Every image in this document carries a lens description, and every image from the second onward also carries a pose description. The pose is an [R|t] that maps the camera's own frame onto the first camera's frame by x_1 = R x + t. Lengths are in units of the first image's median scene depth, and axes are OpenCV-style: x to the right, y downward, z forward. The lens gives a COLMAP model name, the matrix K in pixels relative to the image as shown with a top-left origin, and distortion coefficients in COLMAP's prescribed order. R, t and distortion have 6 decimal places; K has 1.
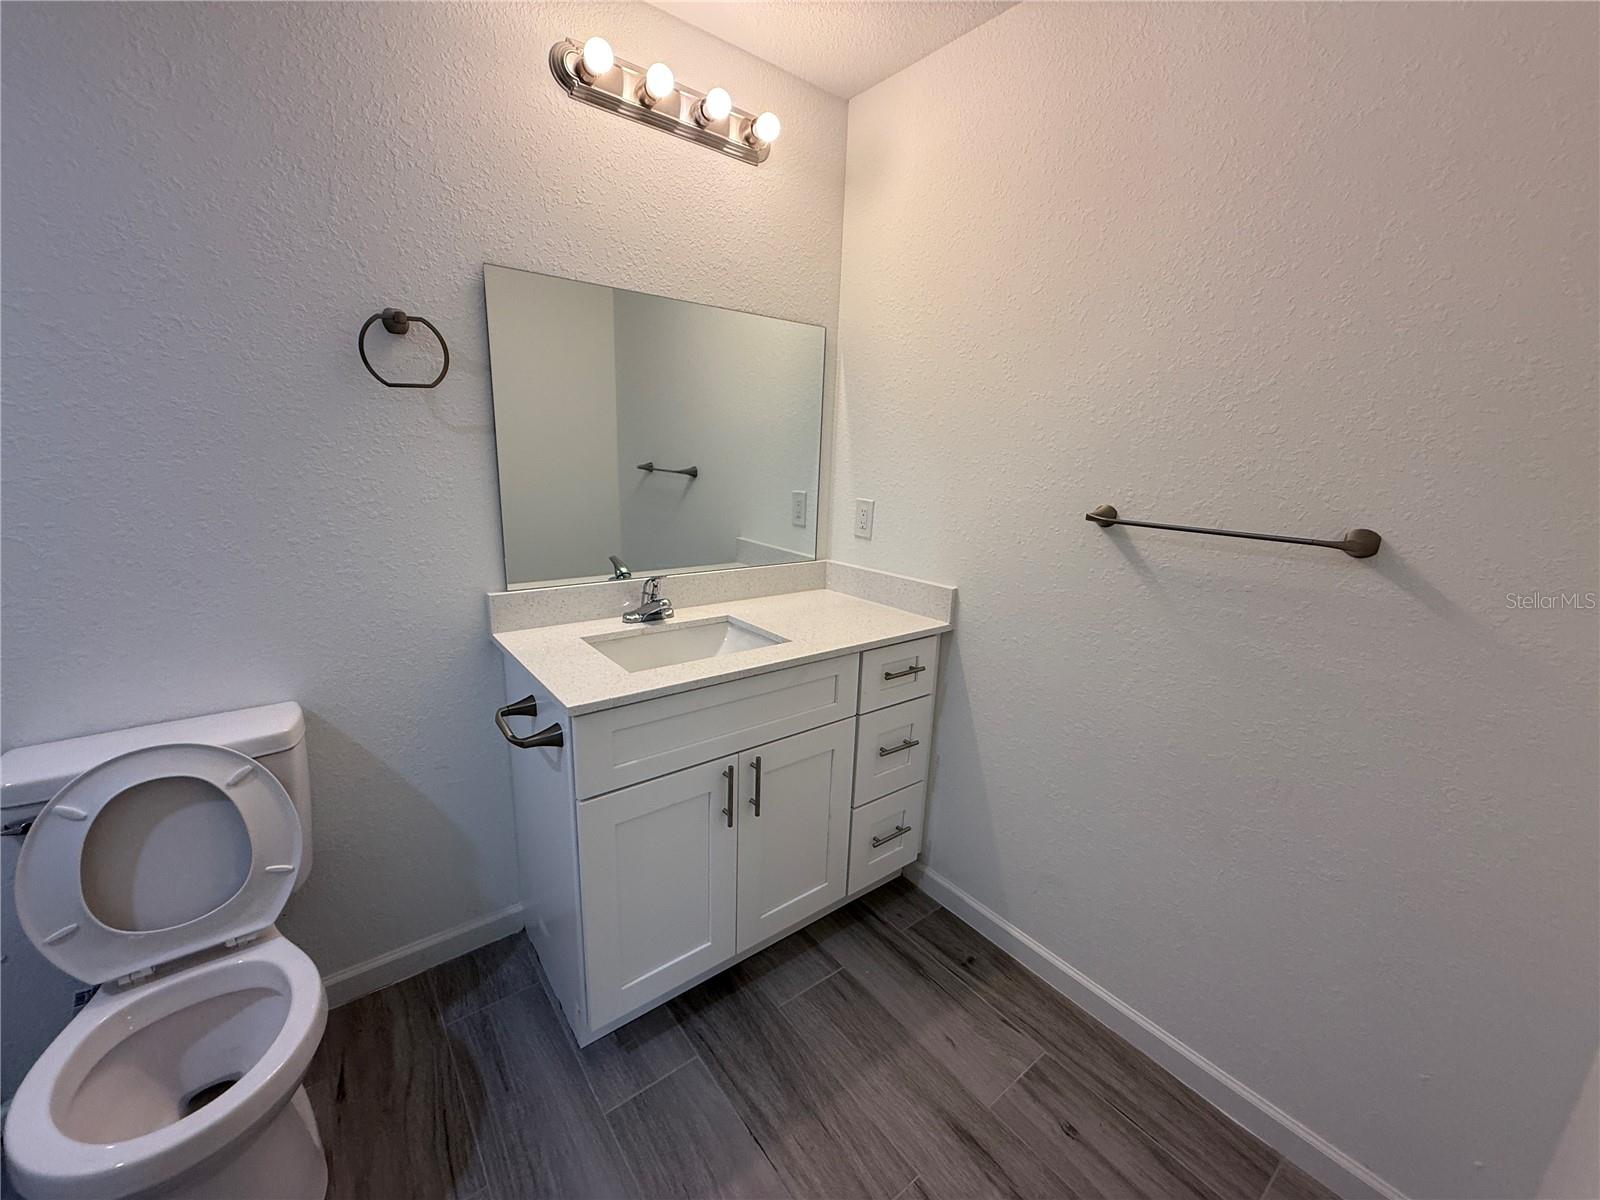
lens RADIAL K [[637.9, 0, 796.9], [0, 637.9, 601.5], [0, 0, 1]] dist [0.001019, 0.000124]
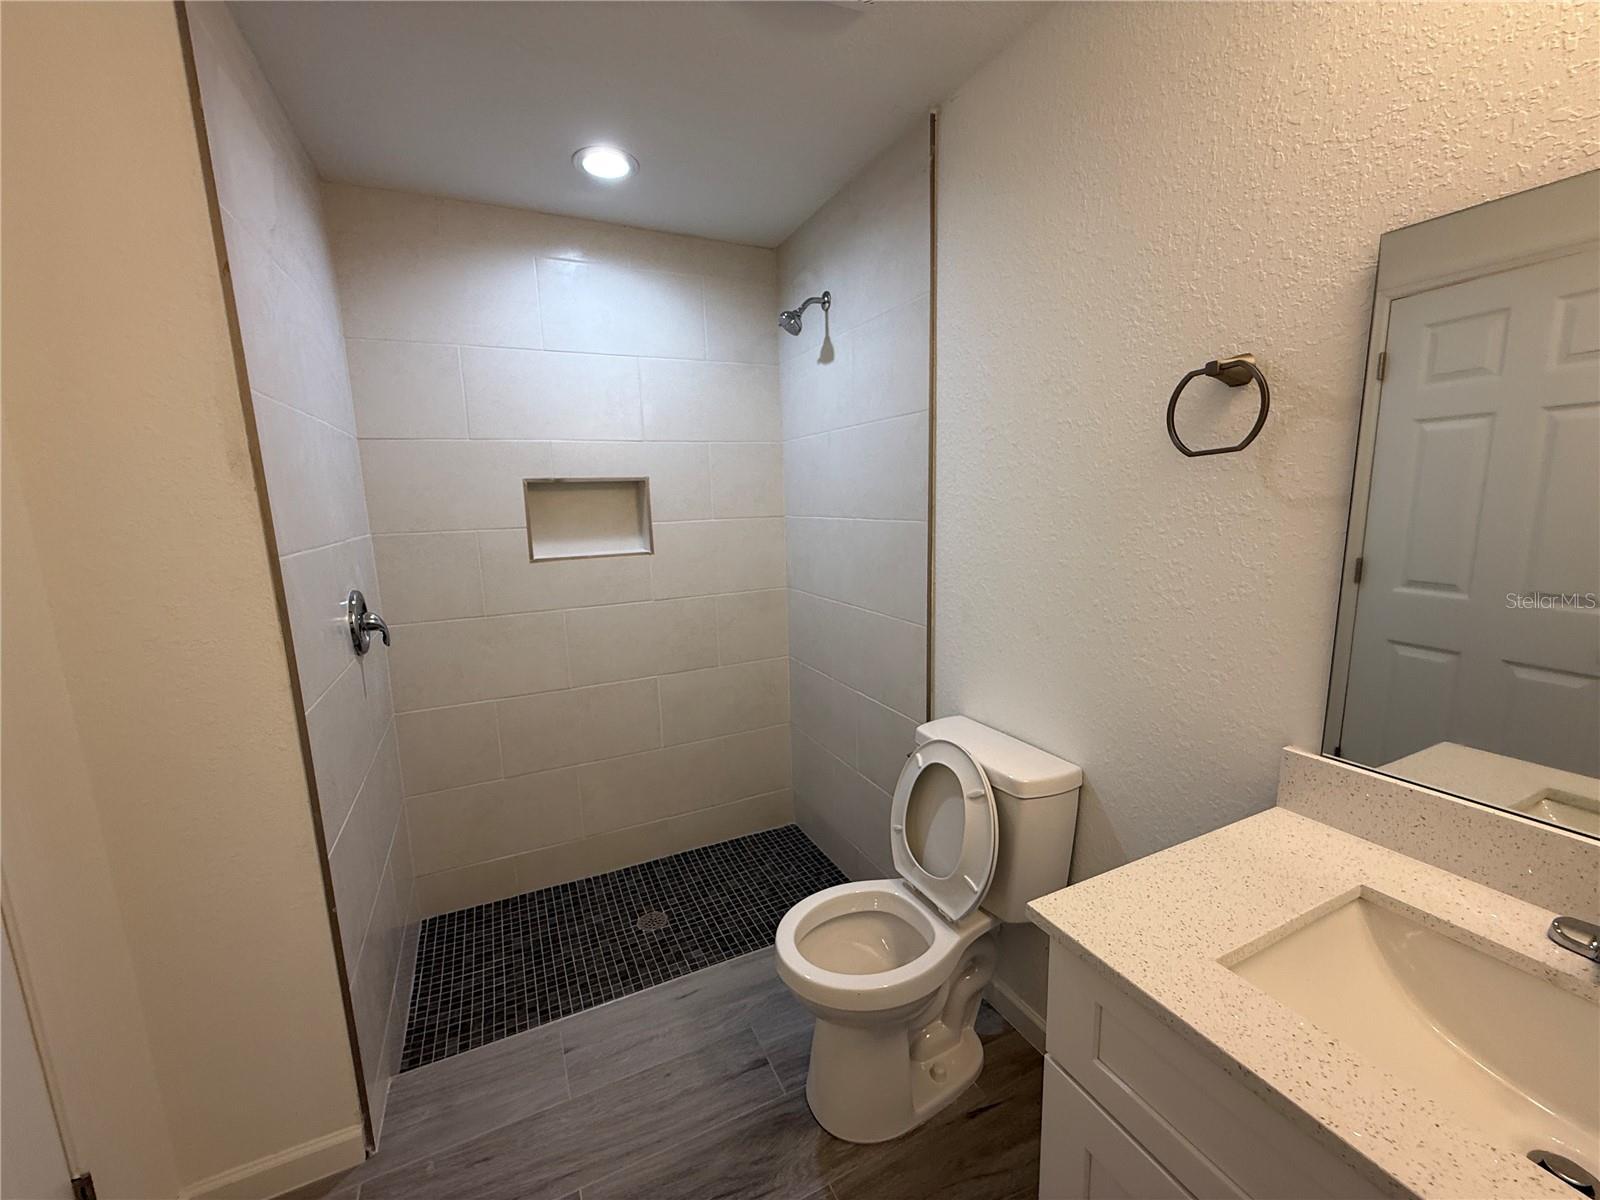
lens RADIAL K [[637.9, 0, 796.9], [0, 637.9, 601.5], [0, 0, 1]] dist [0.001019, 0.000124]
pose [[-0.216669, 0.131287, -0.967377, 0.278791], [-0.211037, 0.961187, 0.177714, -0.190441], [0.953162, 0.242657, -0.180553, 0.689336]]
